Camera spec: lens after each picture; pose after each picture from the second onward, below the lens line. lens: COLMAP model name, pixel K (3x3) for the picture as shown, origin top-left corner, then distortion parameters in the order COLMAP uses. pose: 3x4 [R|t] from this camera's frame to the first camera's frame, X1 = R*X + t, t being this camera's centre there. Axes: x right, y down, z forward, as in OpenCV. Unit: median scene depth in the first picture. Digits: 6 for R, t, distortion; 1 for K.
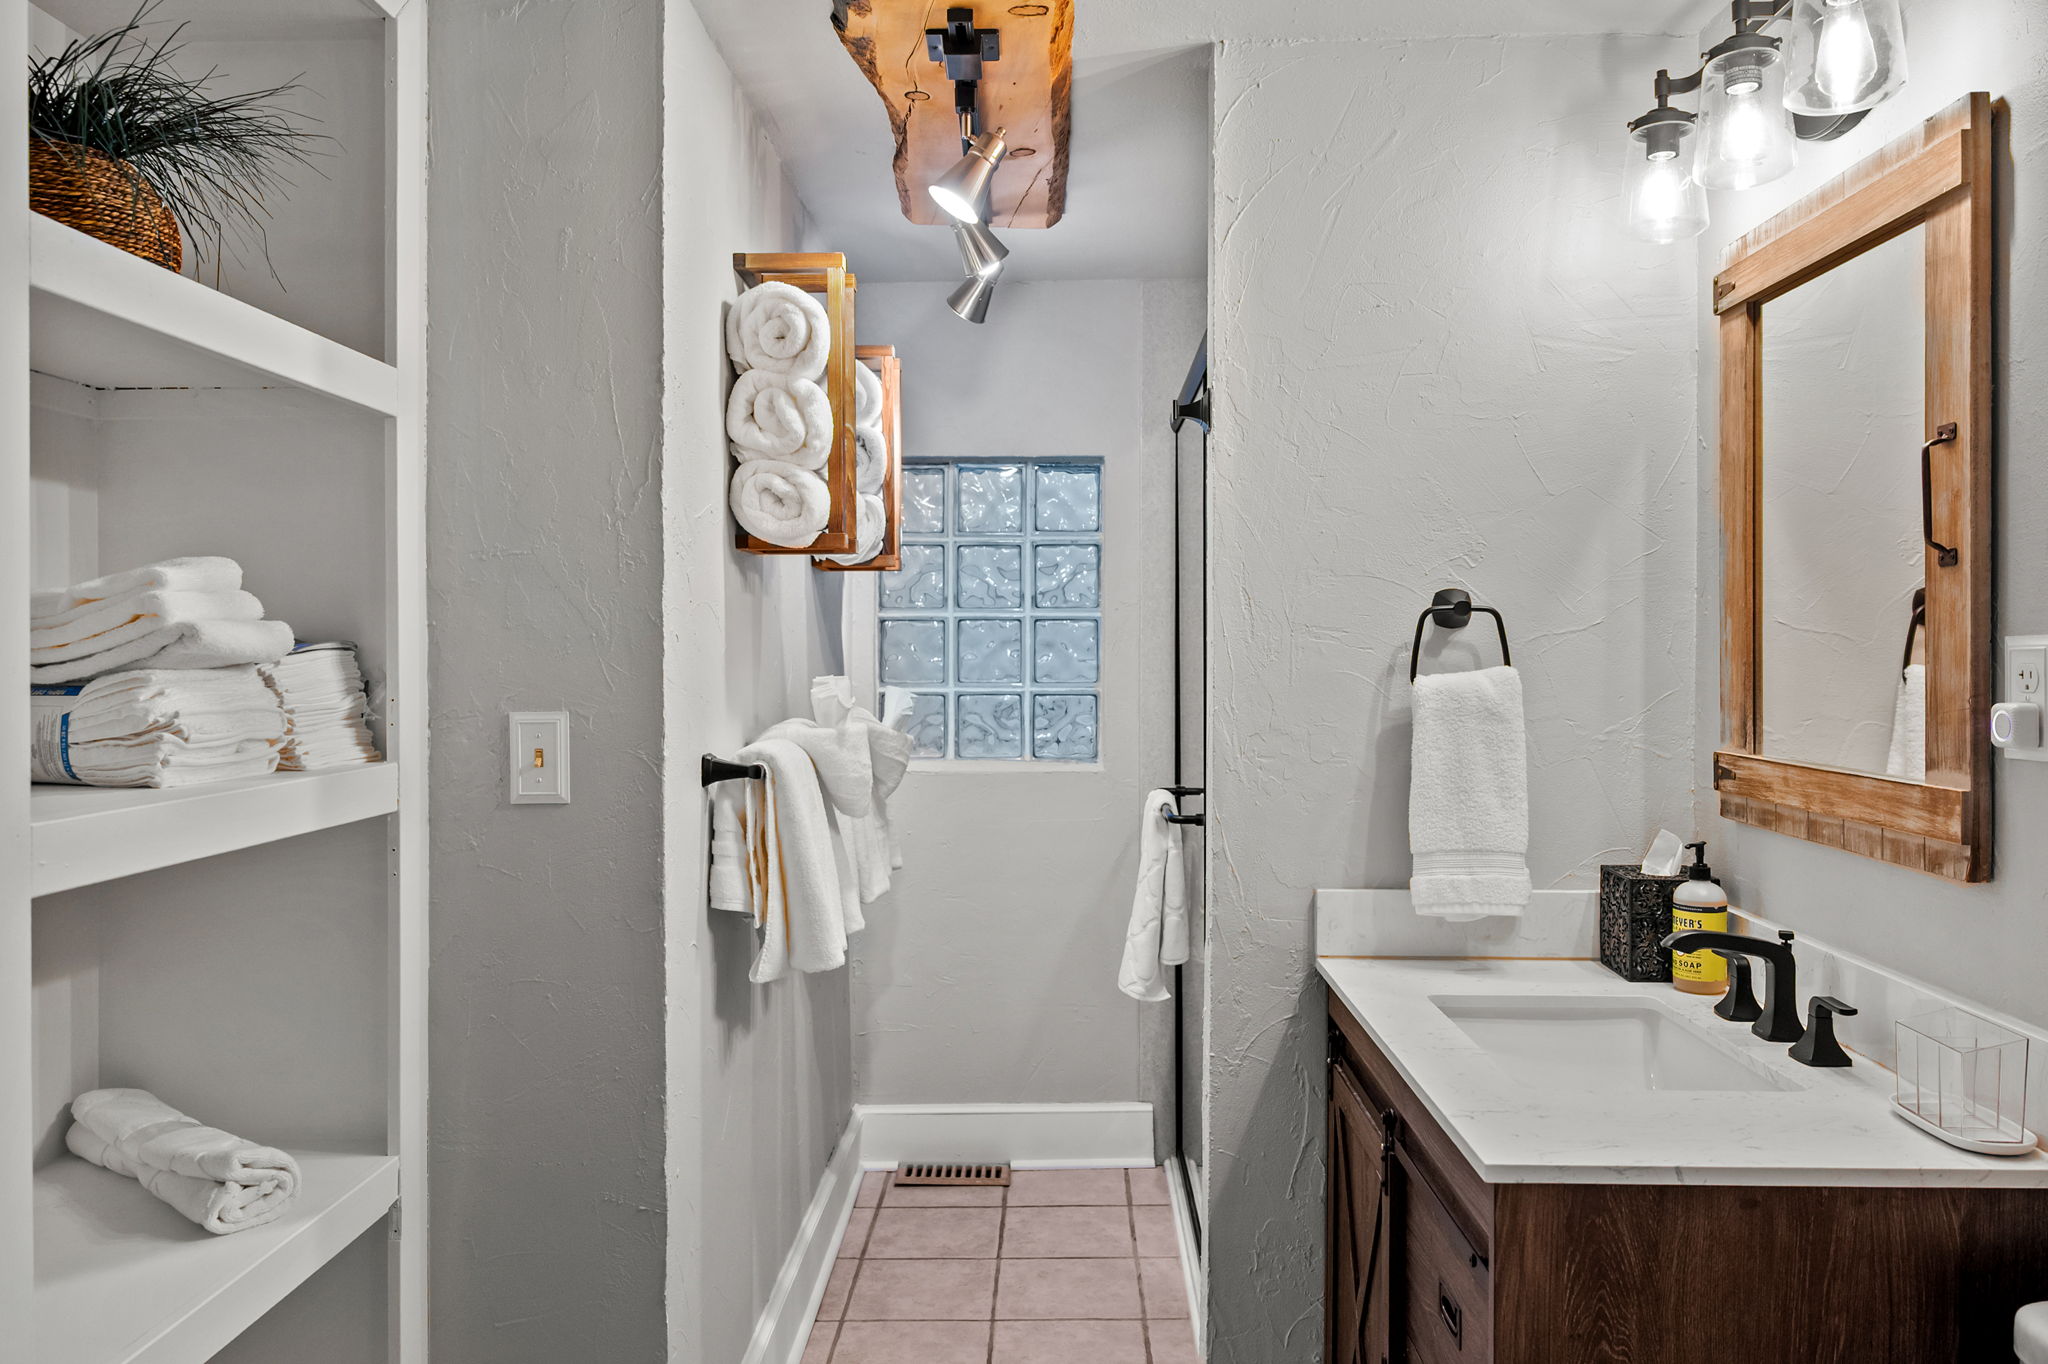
lens RADIAL K [[1458.9, 0, 1026.9], [0, 1458.9, 672.8], [0, 0, 1]] dist [-0.006686, -0.000679]
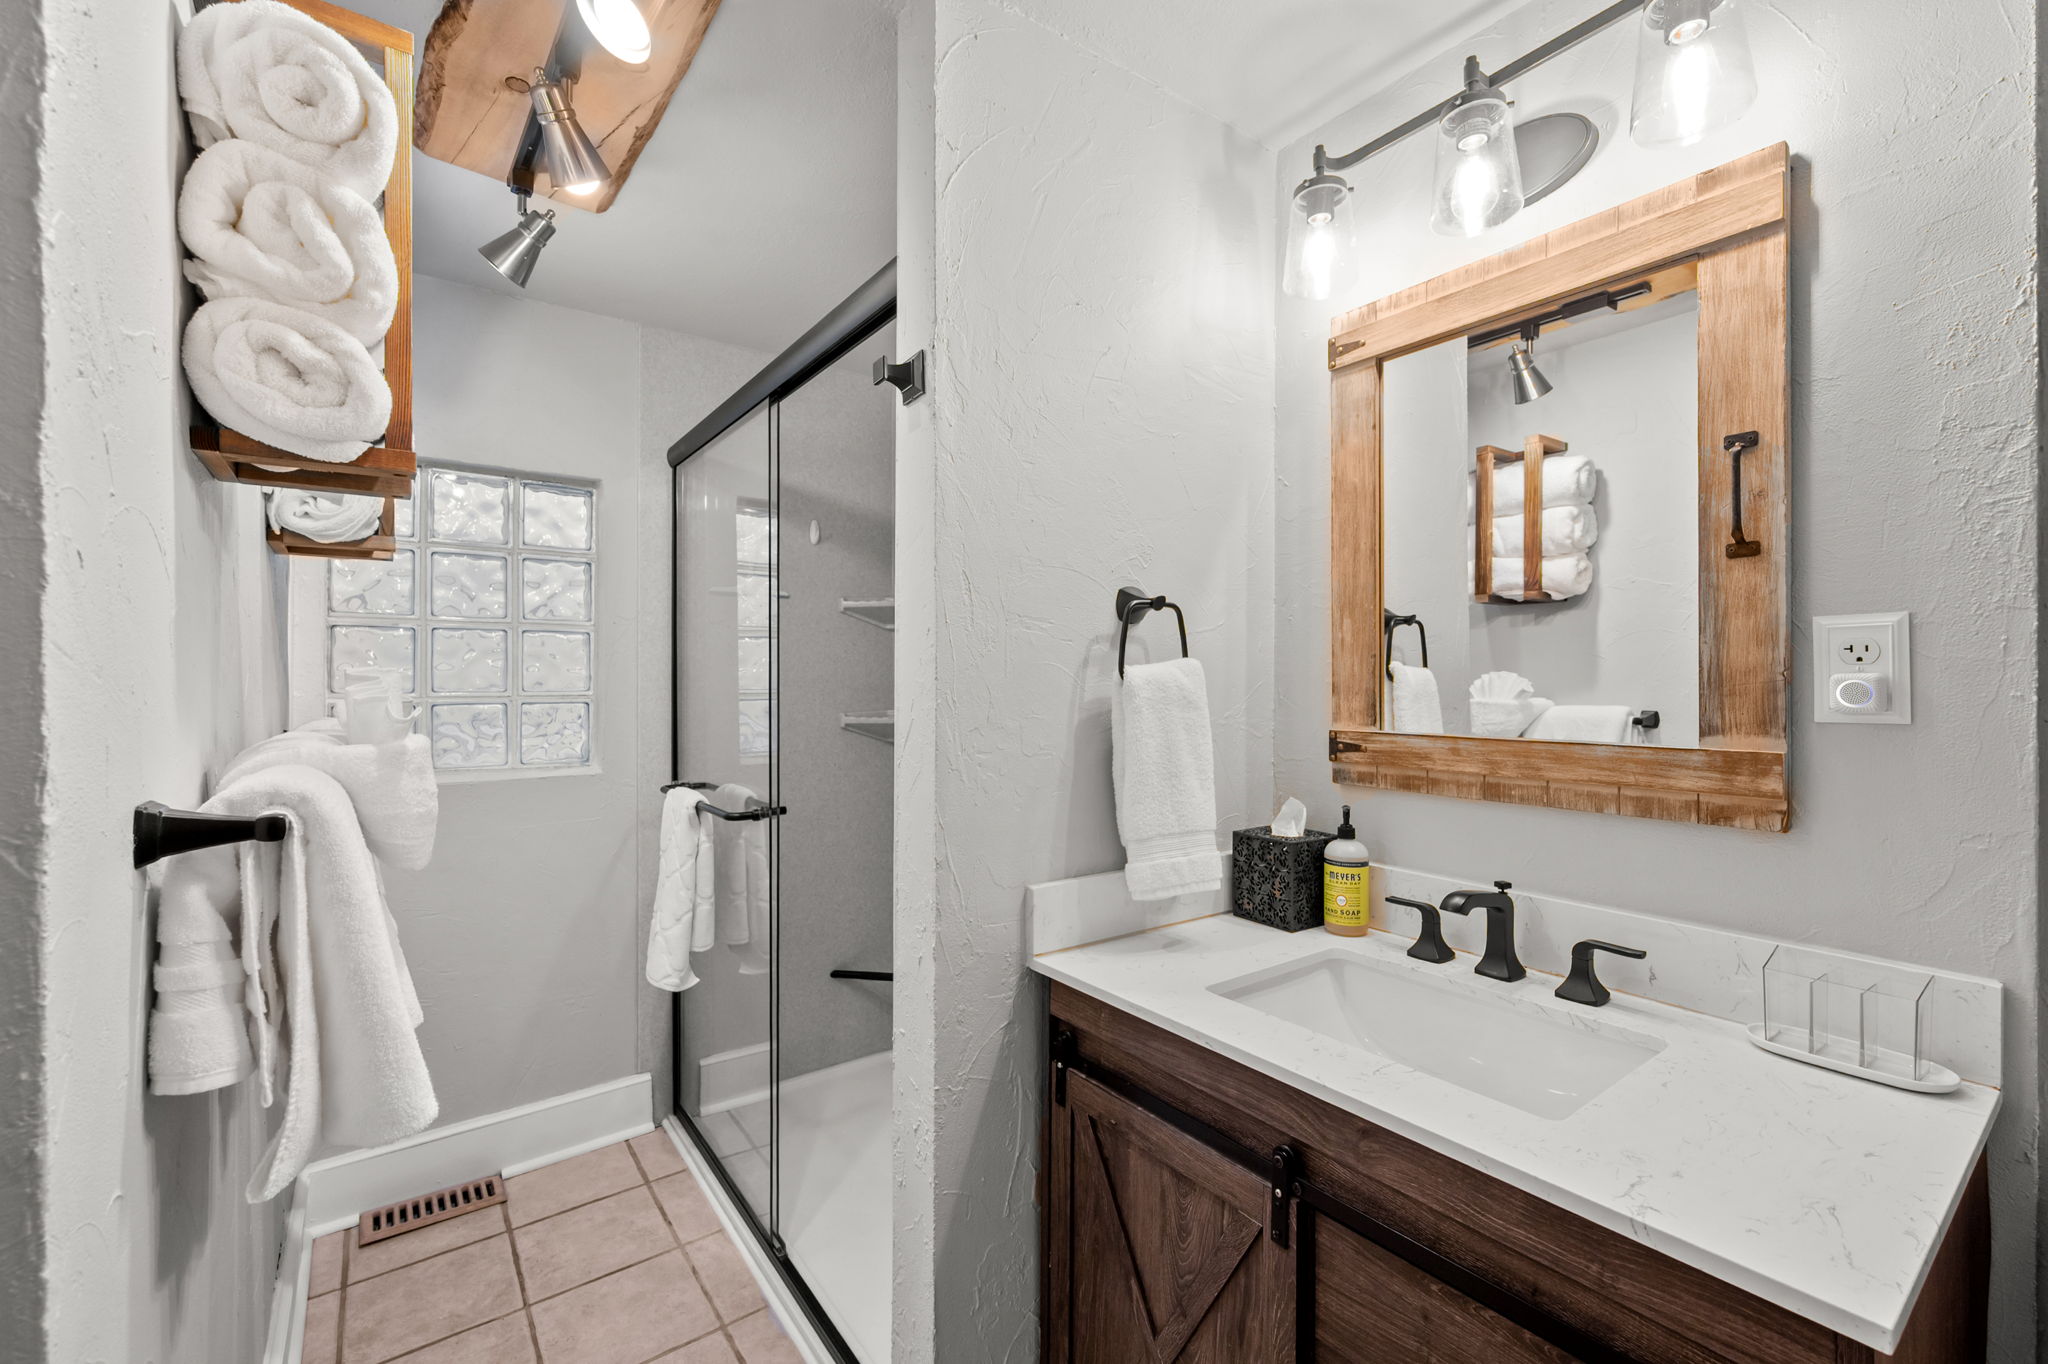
lens RADIAL K [[855.4, 0, 1024.0], [0, 855.4, 682.0], [0, 0, 1]] dist [-0.001291, 0.000270]
pose [[0.789684, -0.000567, 0.613513, -0.151733], [0.009488, 0.999891, -0.011287, 0.018153], [-0.613440, 0.014734, 0.789604, 0.541634]]
